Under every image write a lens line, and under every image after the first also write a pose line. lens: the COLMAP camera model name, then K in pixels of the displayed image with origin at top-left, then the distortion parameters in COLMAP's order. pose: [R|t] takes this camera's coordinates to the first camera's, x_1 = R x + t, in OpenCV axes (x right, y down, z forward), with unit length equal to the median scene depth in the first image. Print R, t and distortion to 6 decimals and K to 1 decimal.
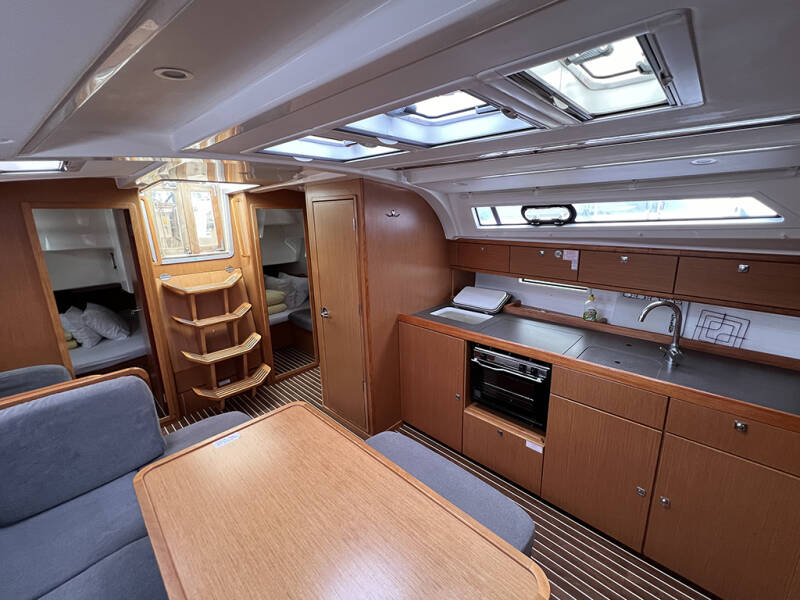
lens RADIAL K [[325.0, 0, 419.4], [0, 325.0, 288.1], [0, 0, 1]] dist [-0.001366, -0.000202]
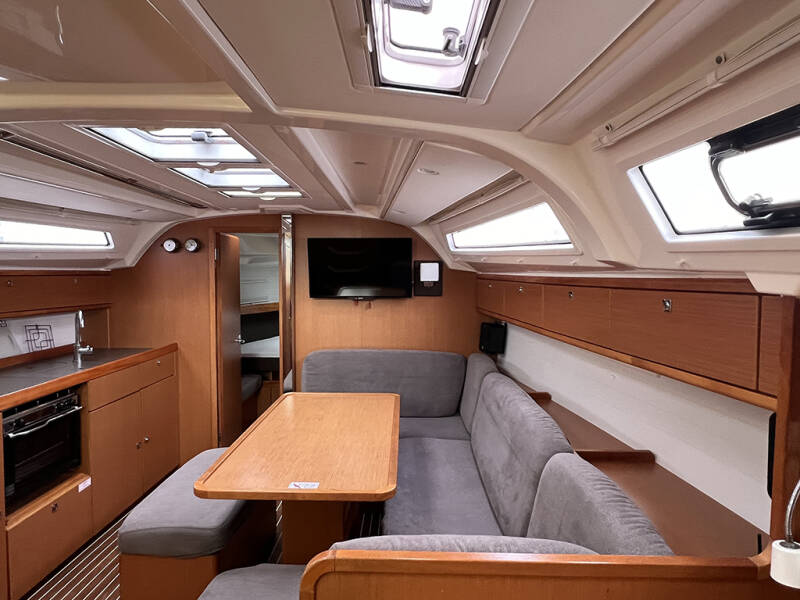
lens RADIAL K [[487.7, 0, 401.4], [0, 487.7, 298.3], [0, 0, 1]] dist [-0.070999, -0.001983]
pose [[-0.657813, -0.034693, 0.752382, -1.090179], [0.165382, 0.967906, 0.189226, -0.105455], [-0.734800, 0.248906, -0.630964, 0.953224]]
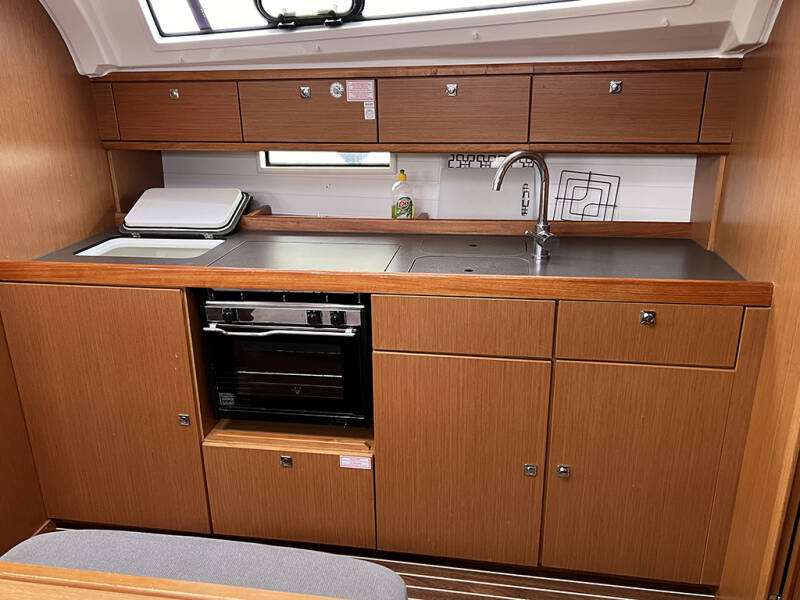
lens RADIAL K [[649.2, 0, 383.7], [0, 649.2, 303.8], [0, 0, 1]] dist [0.026228, -0.004414]
pose [[0.847155, -0.181225, 0.499485, -0.076045], [0.129337, 0.982096, 0.136965, 0.093679], [-0.515364, -0.051428, 0.855427, 0.090049]]
